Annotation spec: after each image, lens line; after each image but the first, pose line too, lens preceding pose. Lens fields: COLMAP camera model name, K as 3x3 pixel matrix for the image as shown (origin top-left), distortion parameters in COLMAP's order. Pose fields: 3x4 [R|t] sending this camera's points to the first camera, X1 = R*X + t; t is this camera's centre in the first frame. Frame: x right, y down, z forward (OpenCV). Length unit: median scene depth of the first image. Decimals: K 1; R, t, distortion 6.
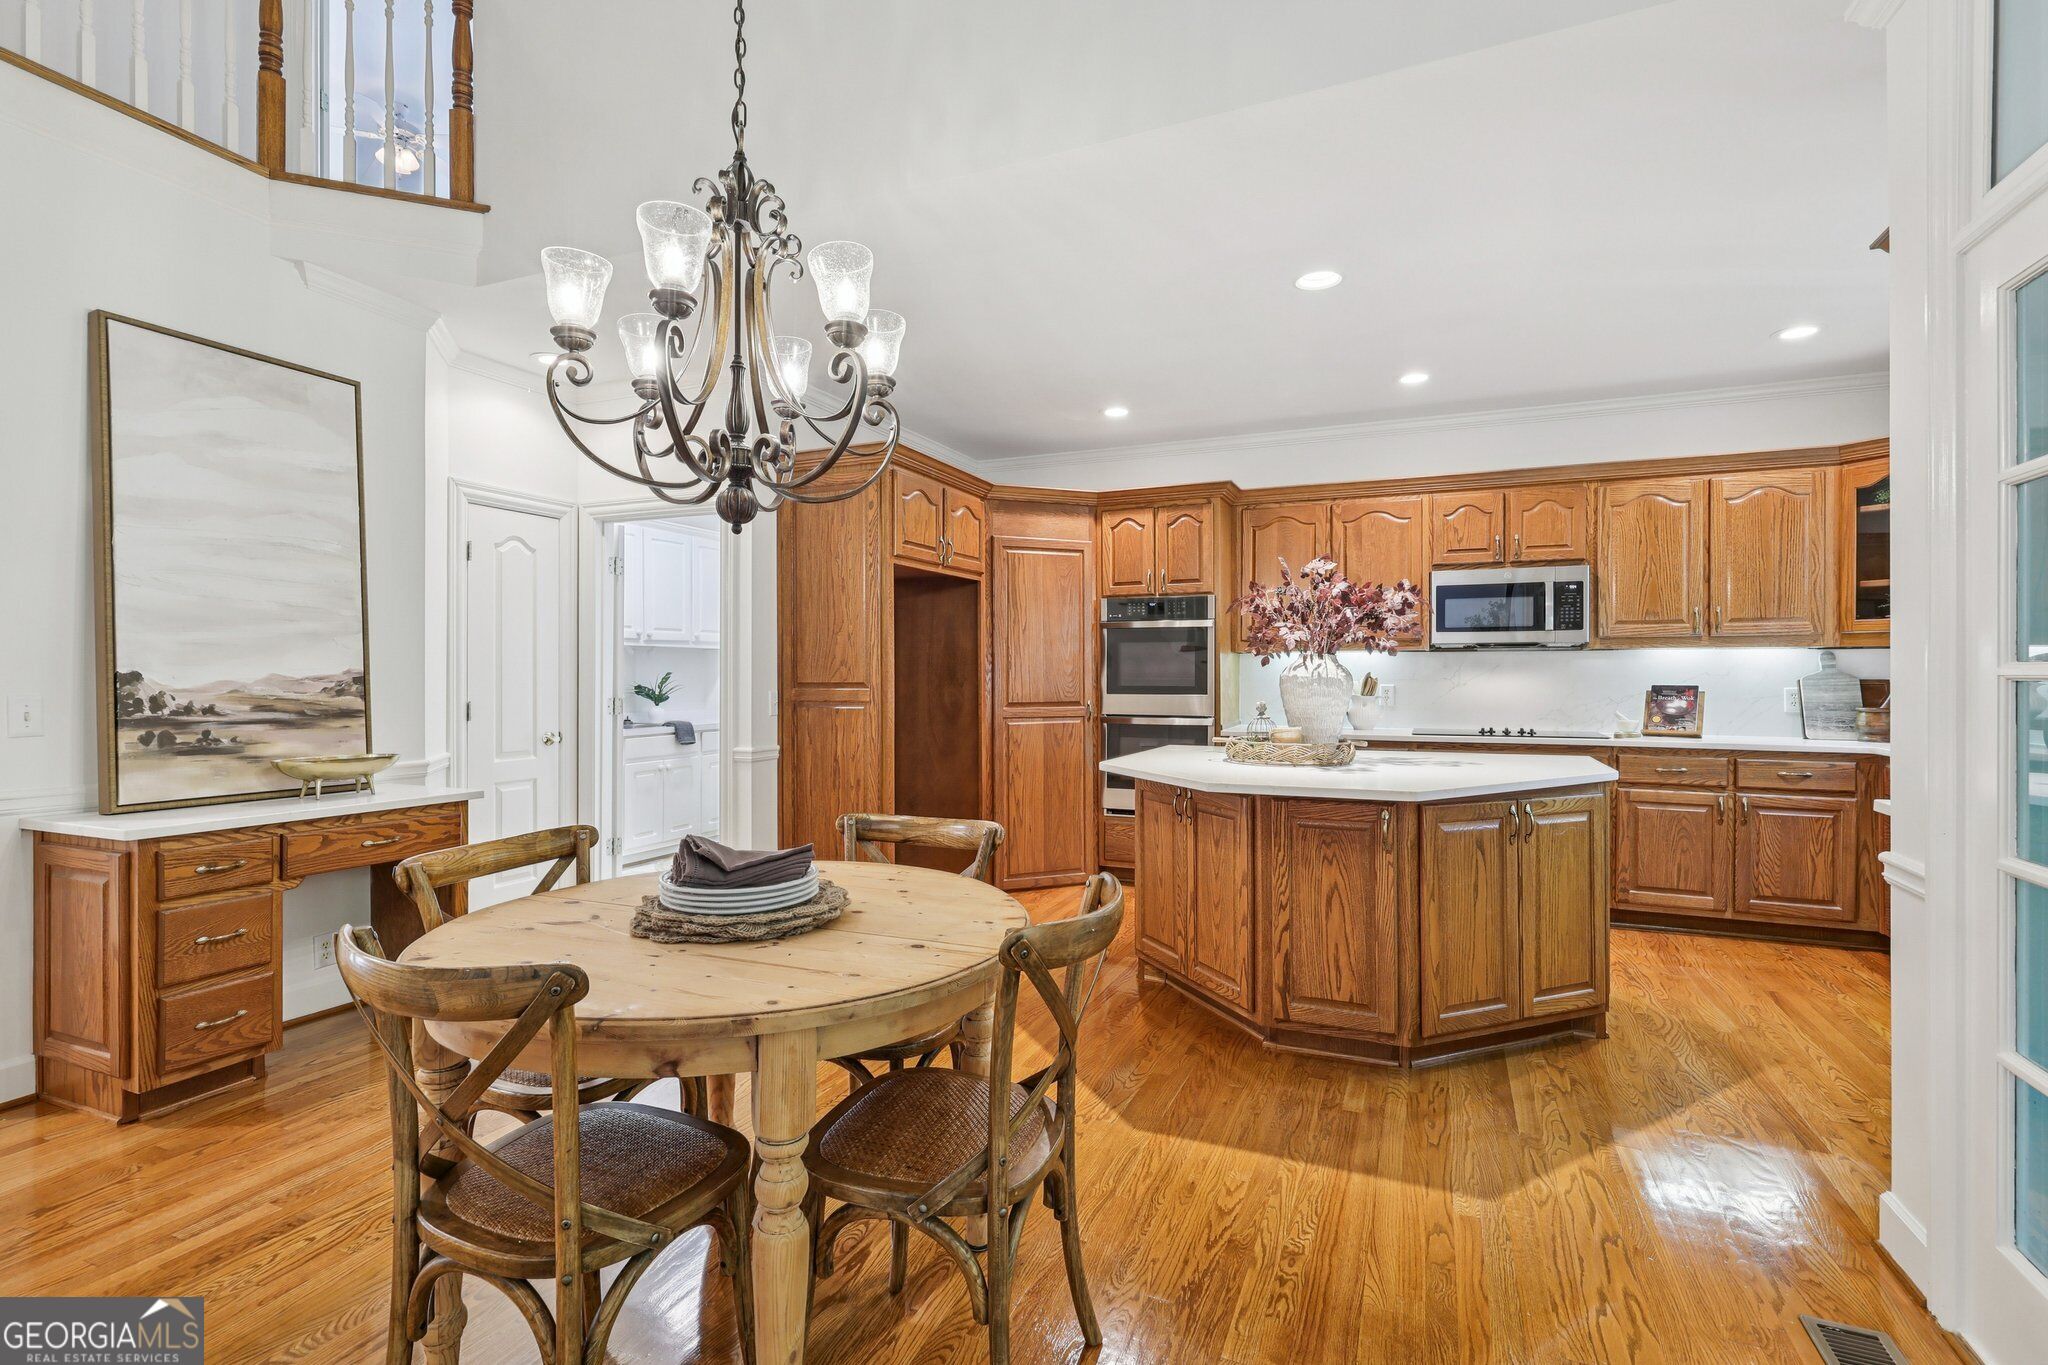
lens RADIAL K [[969.1, 0, 1024.0], [0, 969.1, 682.5], [0, 0, 1]] dist [0.001597, 0.000041]
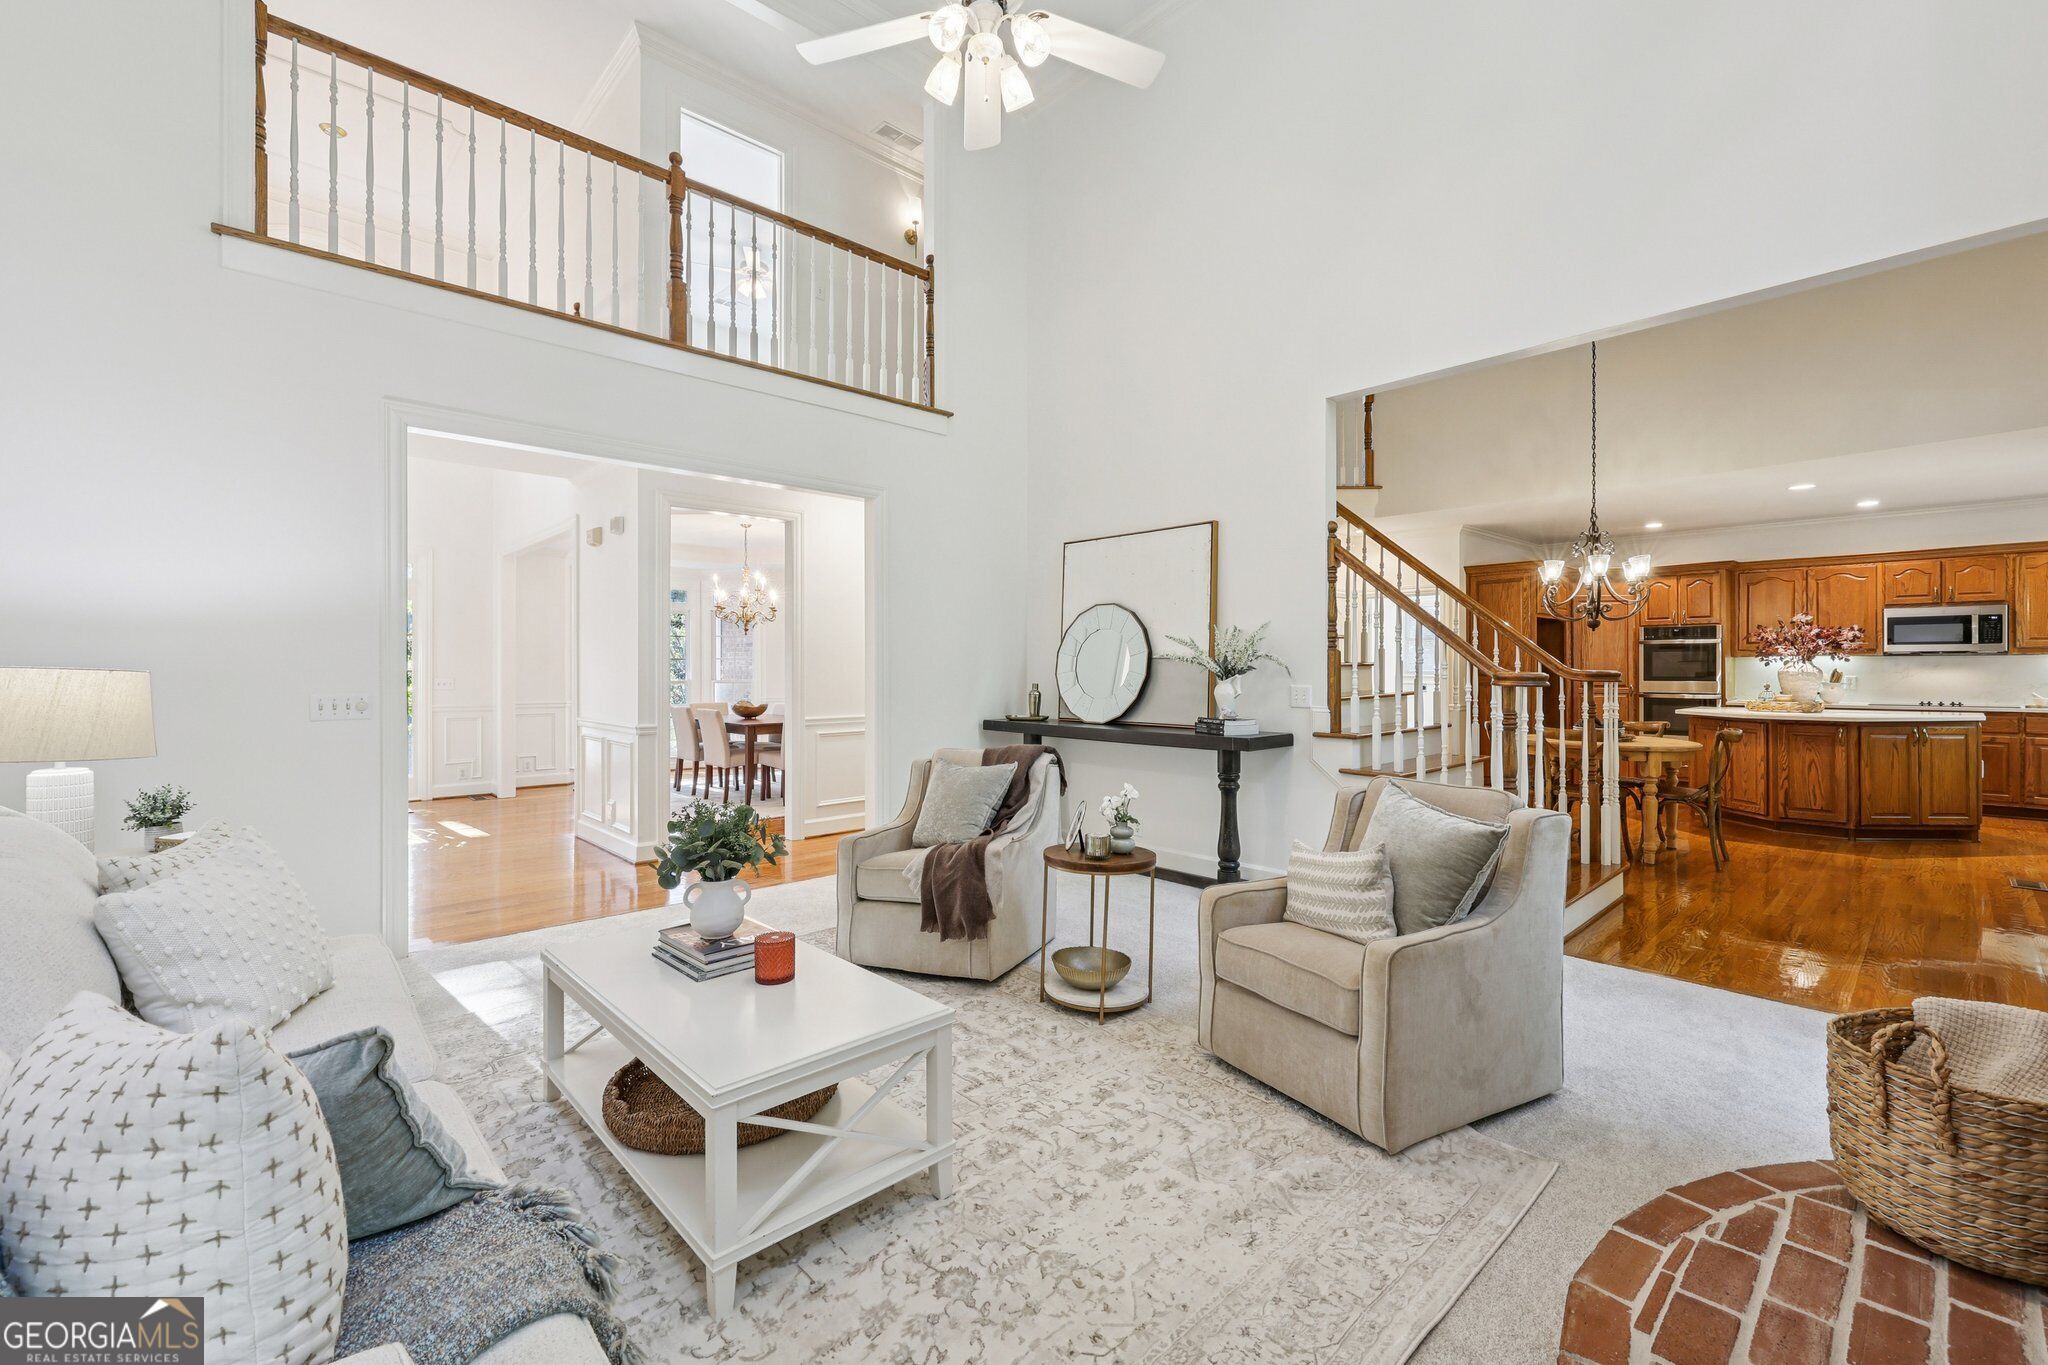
lens RADIAL K [[852.3, 0, 1029.9], [0, 852.3, 672.3], [0, 0, 1]] dist [0.002366, 0.000535]
pose [[0.912147, 0.000526, -0.409863, -0.374245], [-0.001785, 0.999995, -0.002690, 0.002925], [0.409859, 0.003186, 0.912143, -1.111127]]
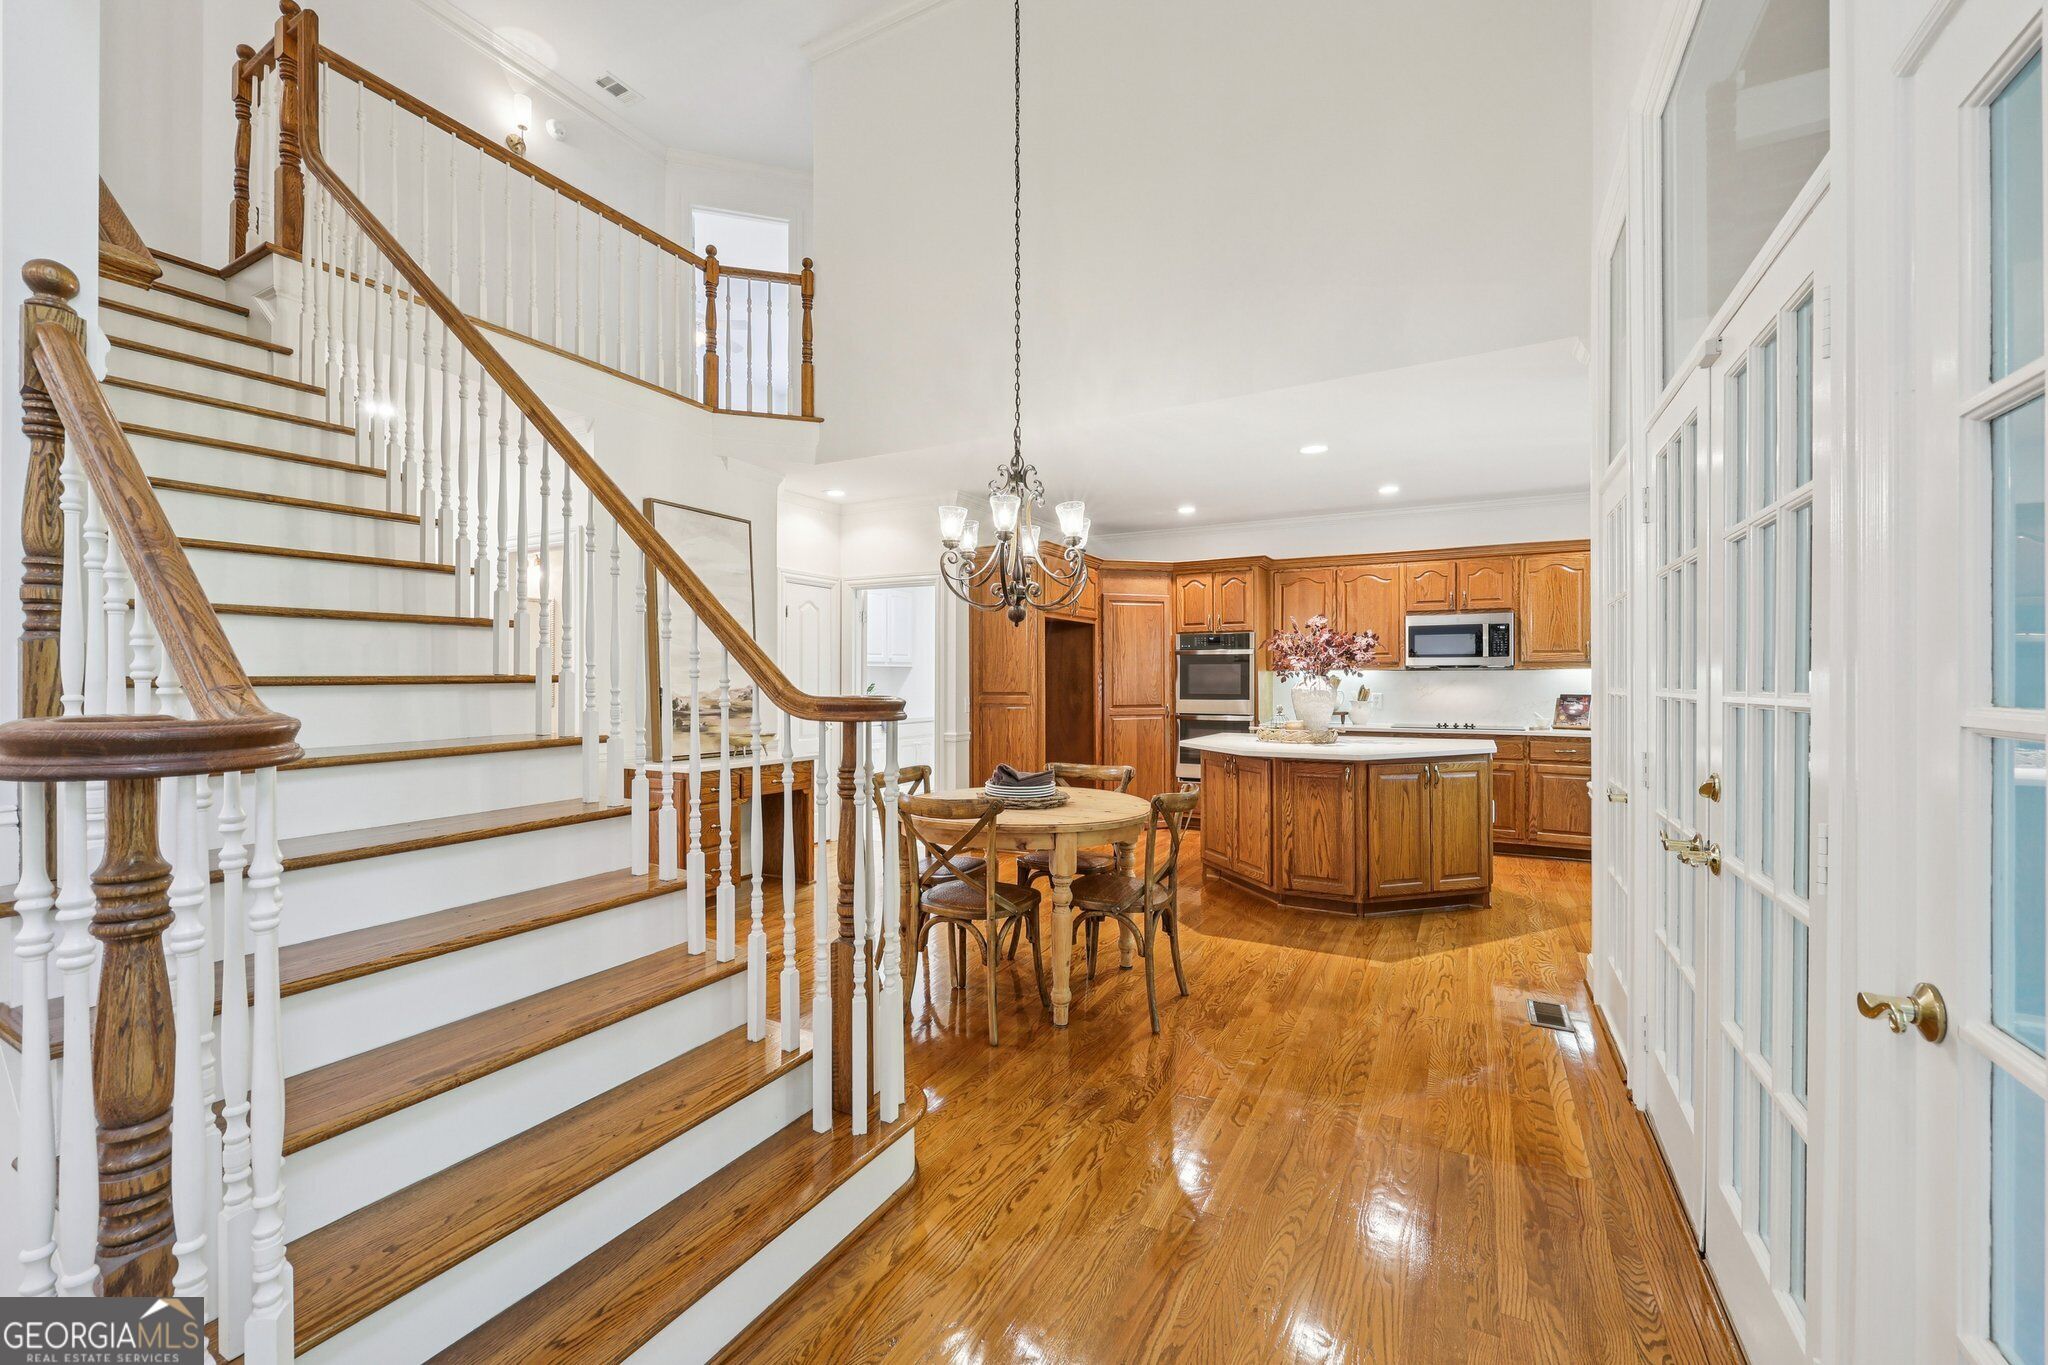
lens RADIAL K [[837.6, 0, 1016.9], [0, 837.6, 684.0], [0, 0, 1]] dist [-0.000757, 0.000102]
pose [[0.995419, 0.000241, -0.095613, -0.048979], [-0.000622, 0.999992, -0.003952, -0.007755], [0.095611, 0.003994, 0.995411, -0.361902]]
